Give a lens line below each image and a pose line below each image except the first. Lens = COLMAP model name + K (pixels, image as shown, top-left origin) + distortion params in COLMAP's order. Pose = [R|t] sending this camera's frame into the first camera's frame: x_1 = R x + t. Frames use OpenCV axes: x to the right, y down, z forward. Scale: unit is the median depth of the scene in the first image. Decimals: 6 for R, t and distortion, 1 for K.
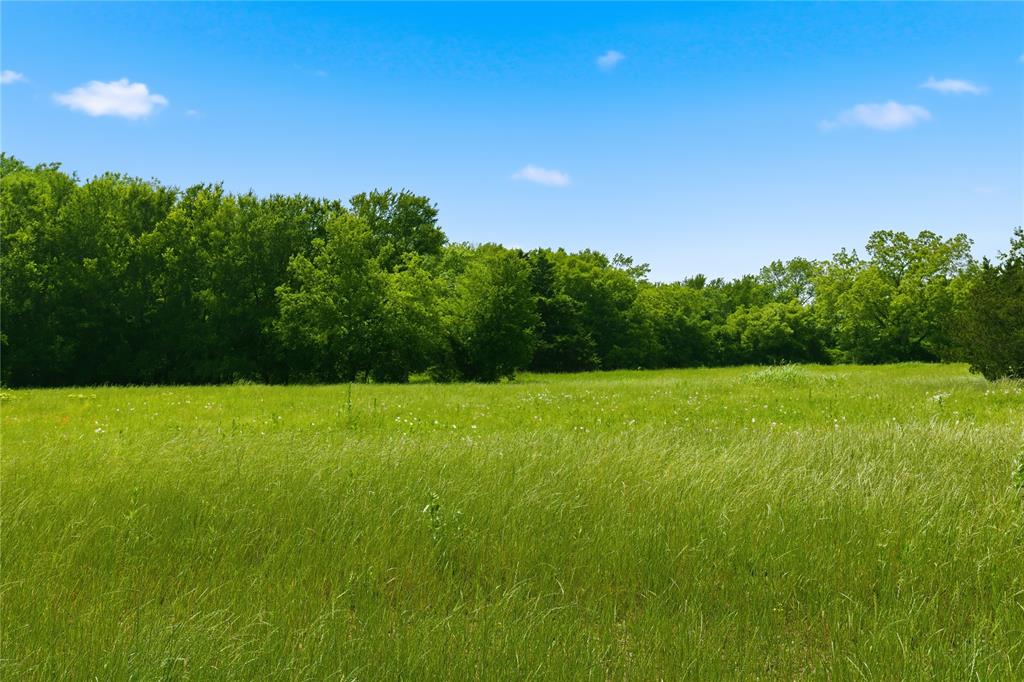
lens RADIAL K [[1038.2, 0, 496.5], [0, 1038.2, 317.1], [0, 0, 1]] dist [0.020159, 0.000000]
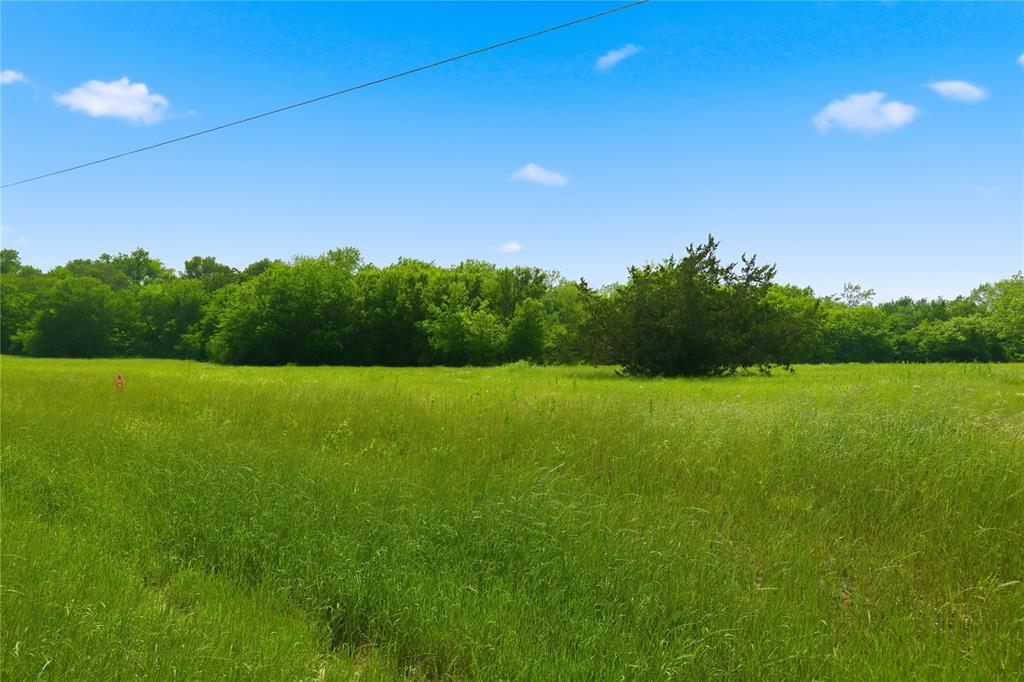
lens RADIAL K [[664.4, 0, 514.3], [0, 664.4, 344.3], [0, 0, 1]] dist [0.010927, 0.003433]
pose [[0.835778, -0.000235, -0.549068, 0.270917], [0.011203, 0.999799, 0.016625, 0.000263], [0.548954, -0.020046, 0.835612, -0.010336]]
